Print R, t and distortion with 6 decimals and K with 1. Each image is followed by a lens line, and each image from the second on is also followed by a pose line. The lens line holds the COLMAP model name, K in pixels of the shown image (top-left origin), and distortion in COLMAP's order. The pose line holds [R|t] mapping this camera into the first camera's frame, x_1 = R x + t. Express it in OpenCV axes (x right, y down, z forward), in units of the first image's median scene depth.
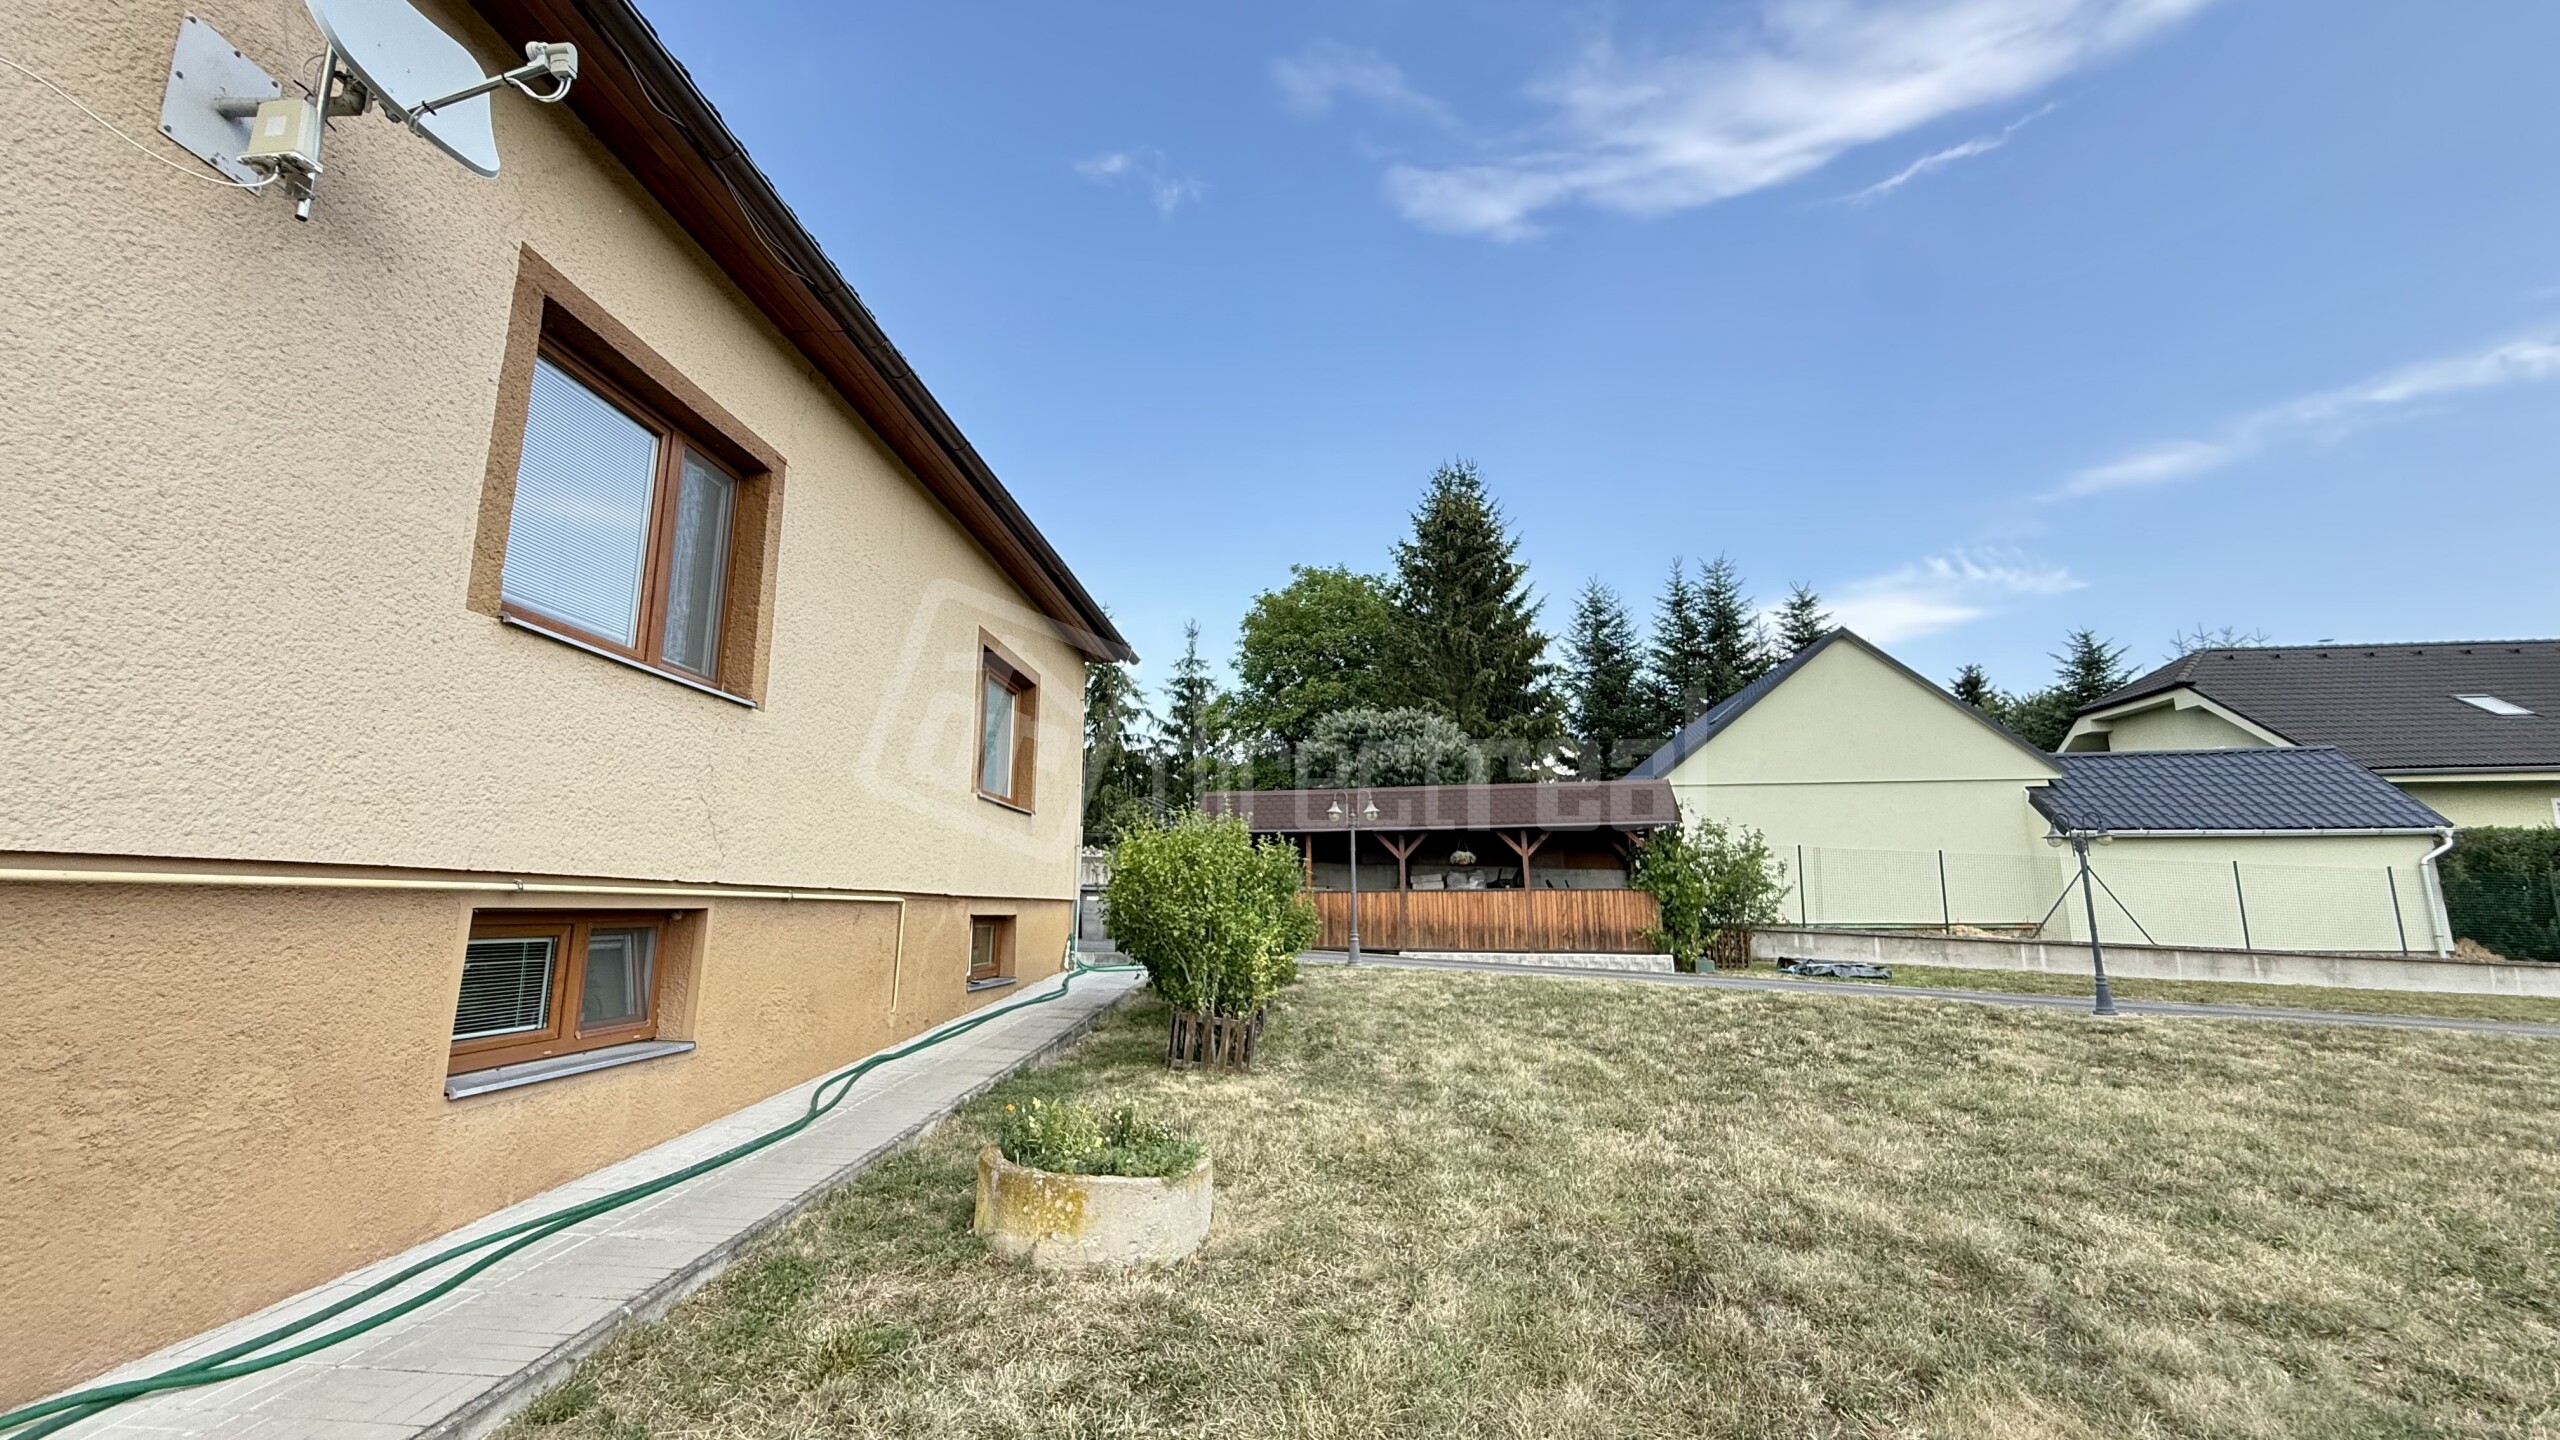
lens RADIAL K [[1024.6, 0, 1268.1], [0, 1024.6, 723.8], [0, 0, 1]] dist [-0.000421, 0.000088]
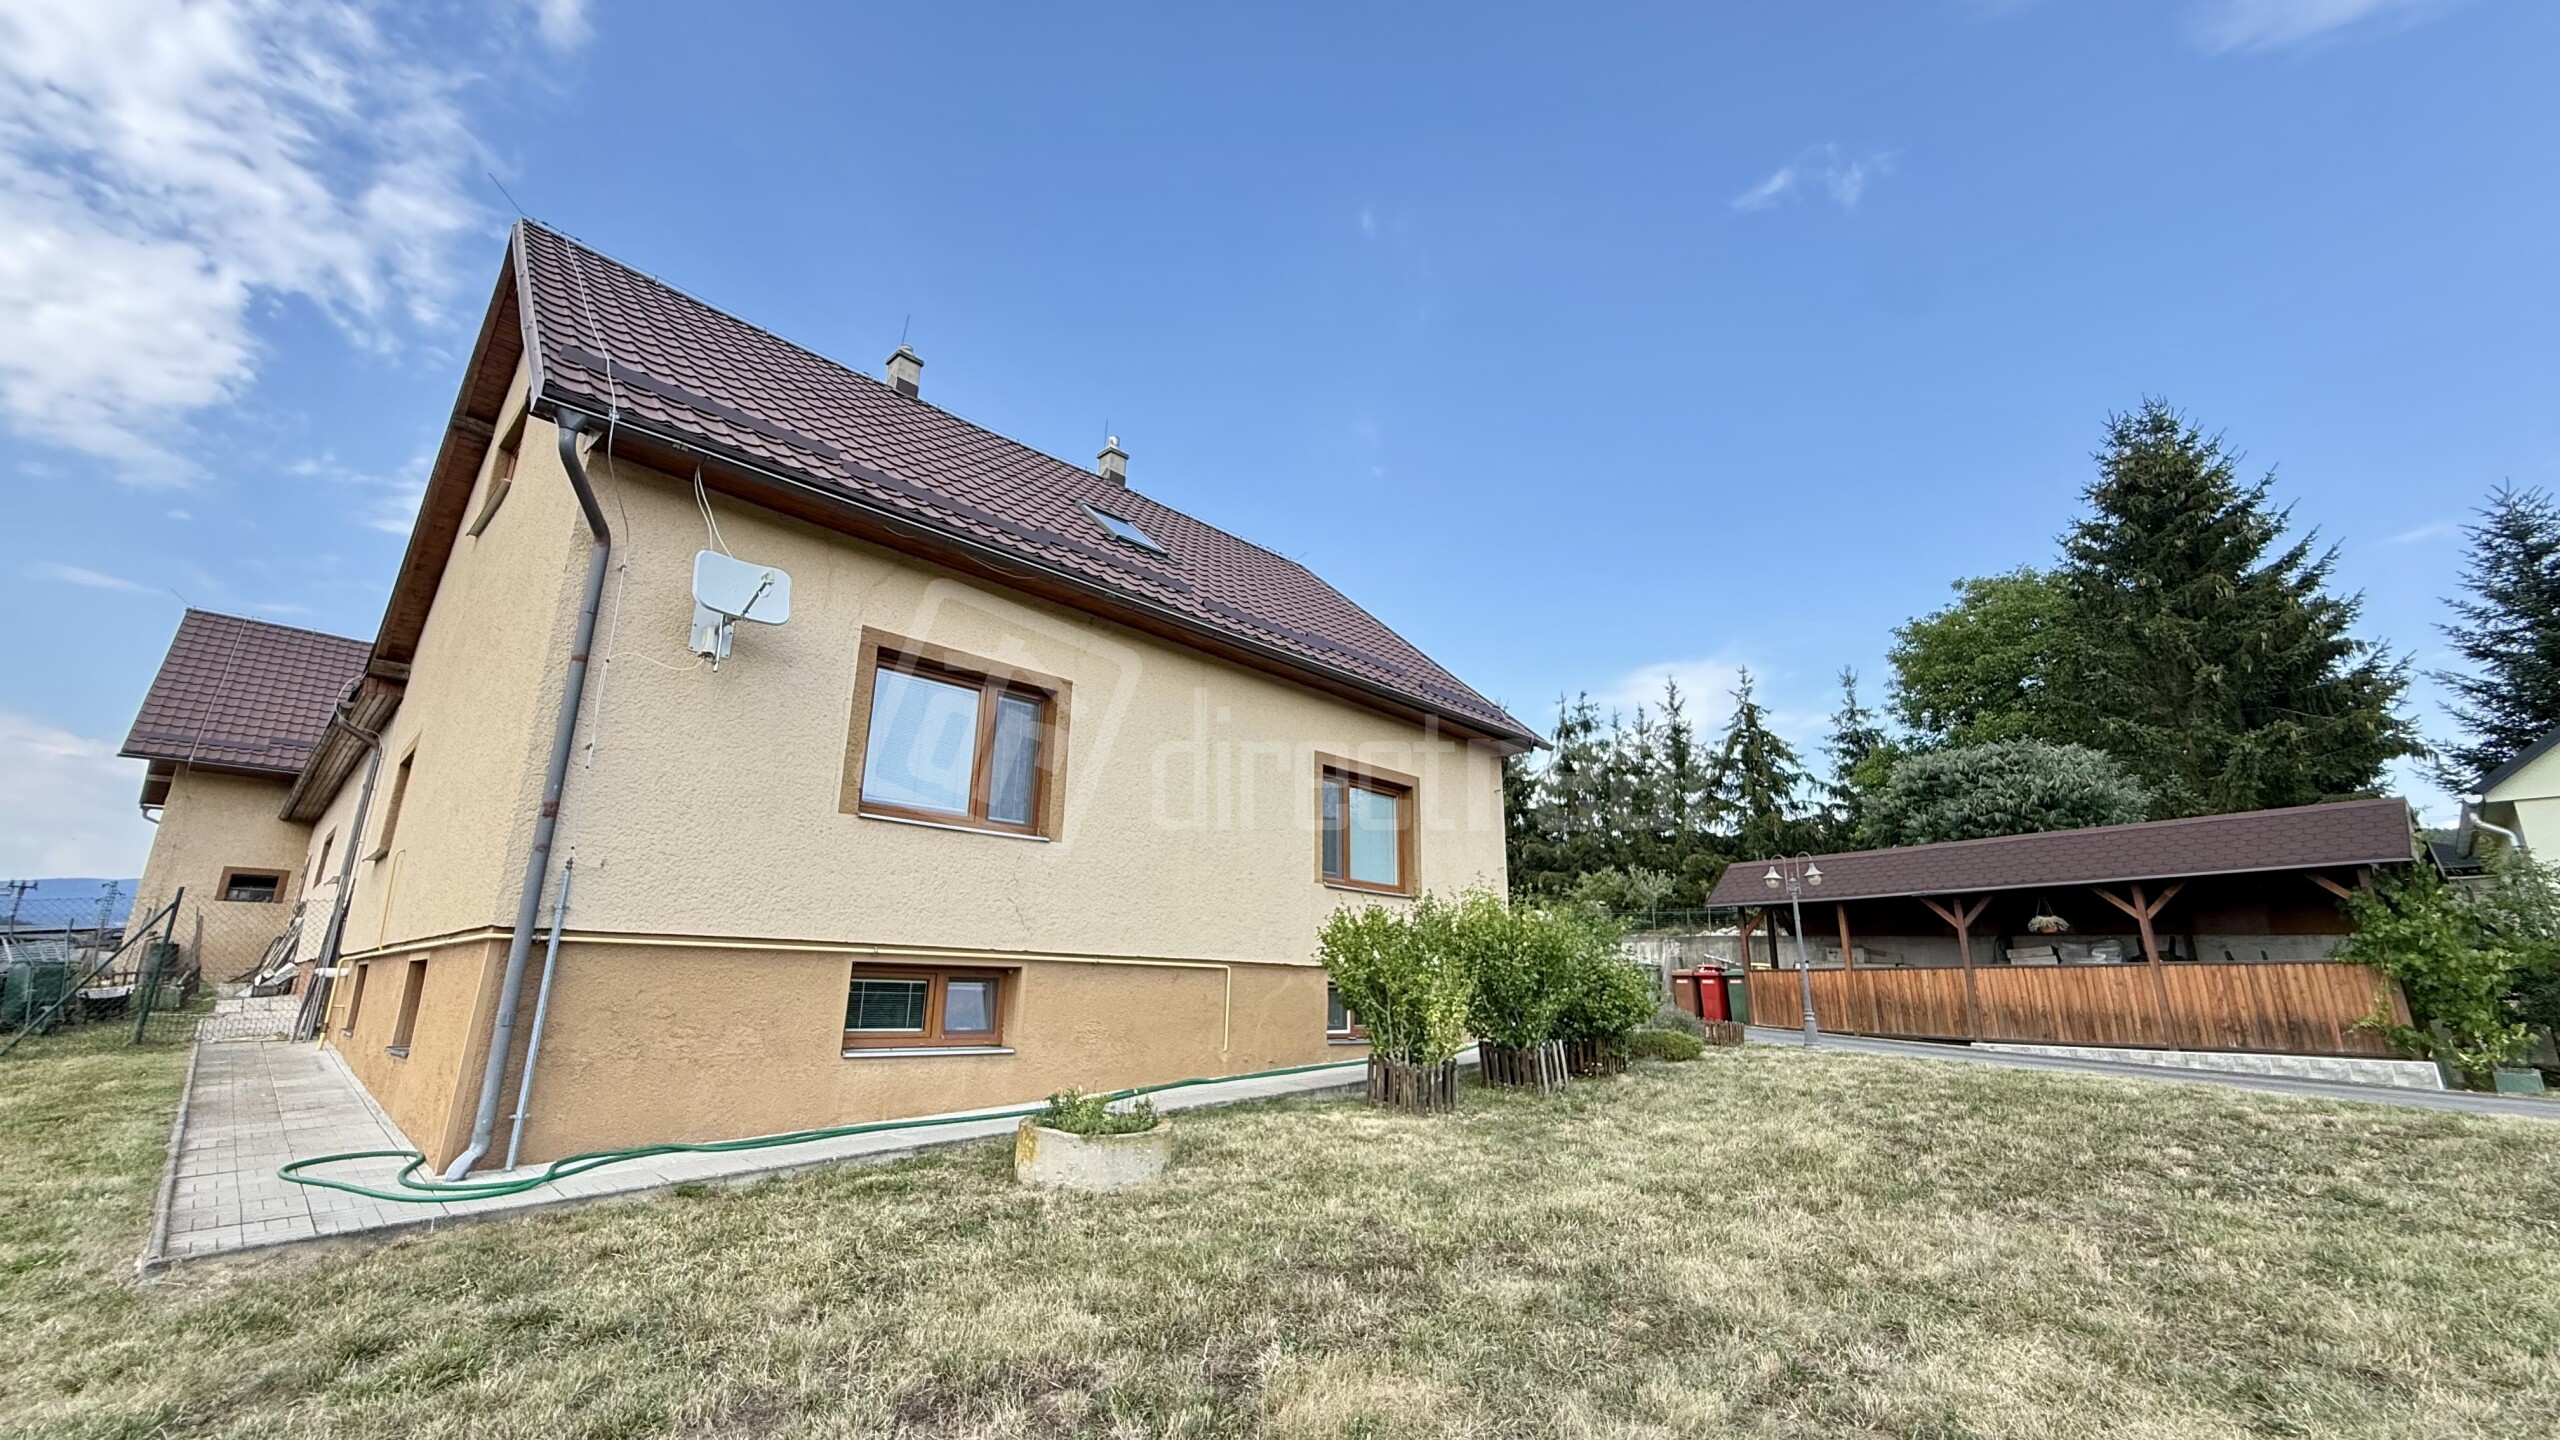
lens RADIAL K [[1024.6, 0, 1268.1], [0, 1024.6, 723.8], [0, 0, 1]] dist [-0.000421, 0.000088]
pose [[0.751364, -0.159338, -0.640362, 0.276324], [0.104328, 0.986889, -0.123150, 0.012392], [0.651589, 0.025723, 0.758136, 0.000287]]
